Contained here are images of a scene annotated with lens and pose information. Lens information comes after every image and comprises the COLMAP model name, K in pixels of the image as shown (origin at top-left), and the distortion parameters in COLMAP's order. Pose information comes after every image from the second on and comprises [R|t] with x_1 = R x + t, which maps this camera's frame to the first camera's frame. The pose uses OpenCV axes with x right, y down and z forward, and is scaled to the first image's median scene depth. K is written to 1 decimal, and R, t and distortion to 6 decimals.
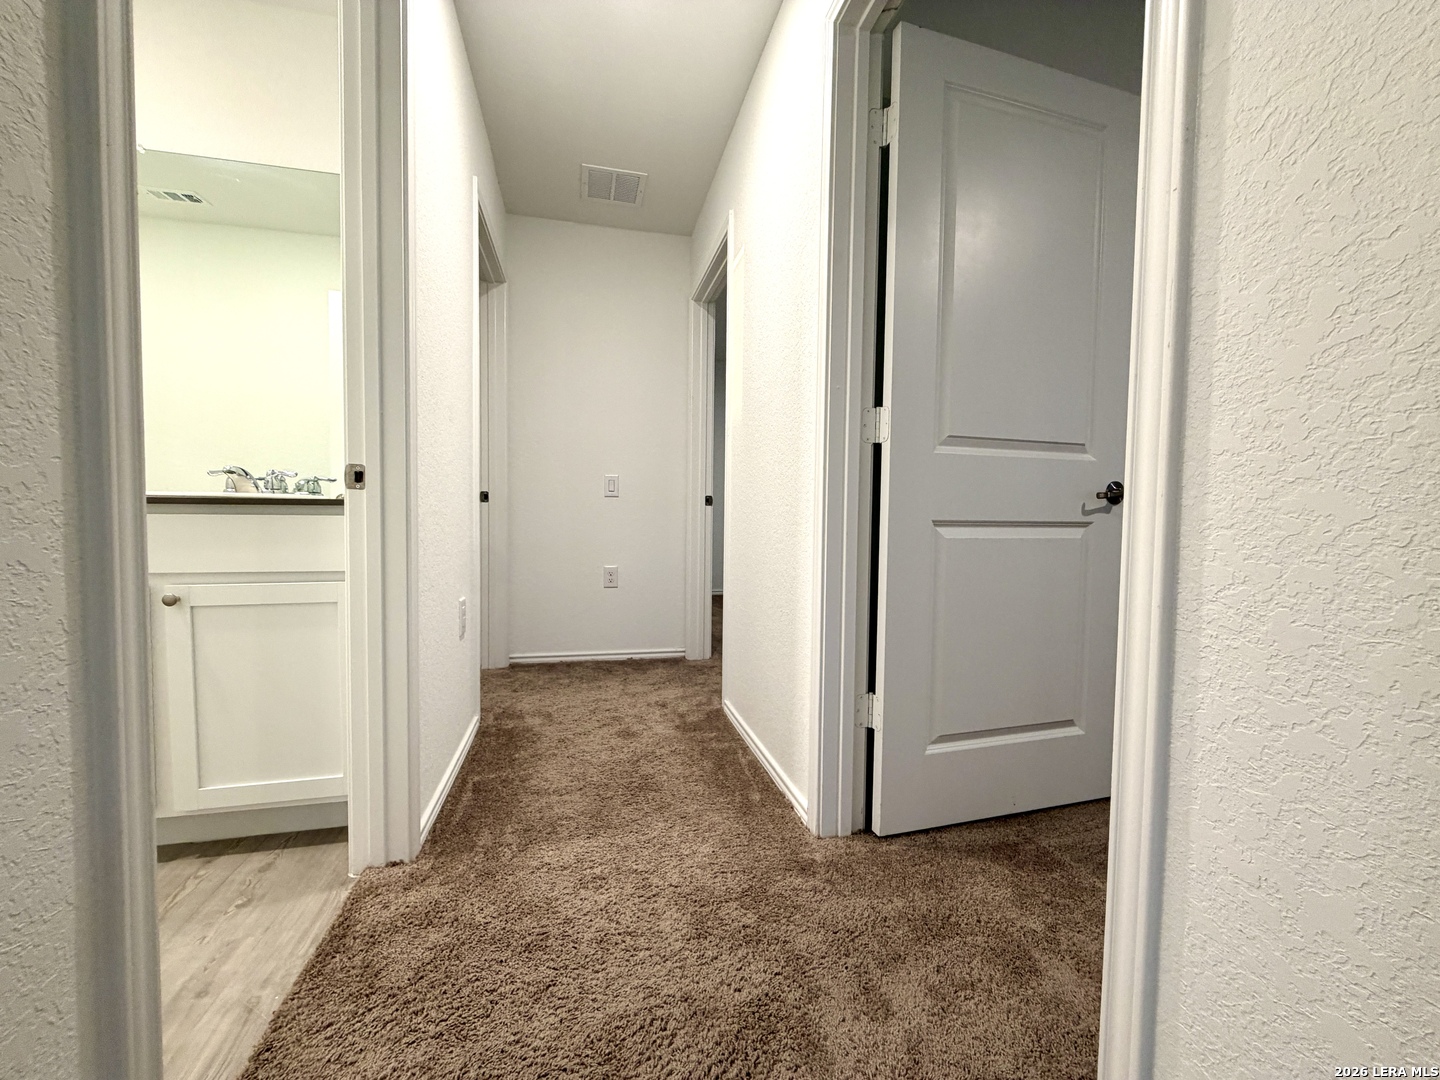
lens RADIAL K [[575.5, 0, 716.2], [0, 575.5, 541.8], [0, 0, 1]] dist [-0.000705, -0.000099]
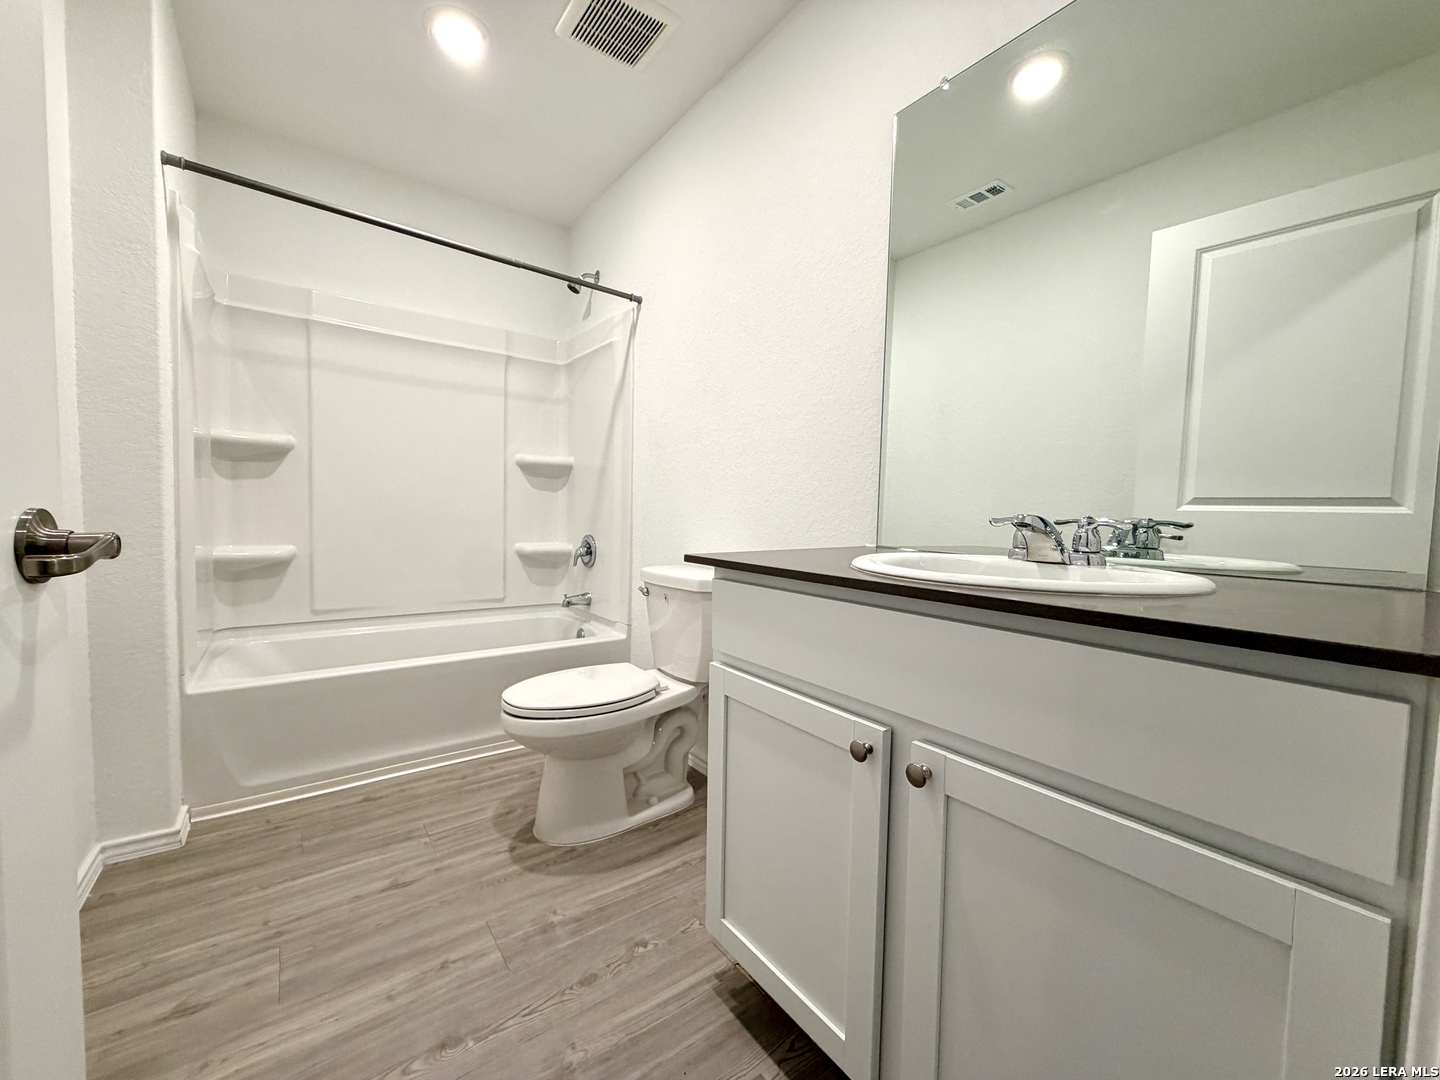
lens RADIAL K [[575.5, 0, 716.2], [0, 575.5, 541.8], [0, 0, 1]] dist [-0.000705, -0.000099]
pose [[0.397723, 0.046200, -0.916342, -0.430923], [-0.055844, 0.998099, 0.026083, -0.100448], [0.915805, 0.040798, 0.399547, 0.481305]]
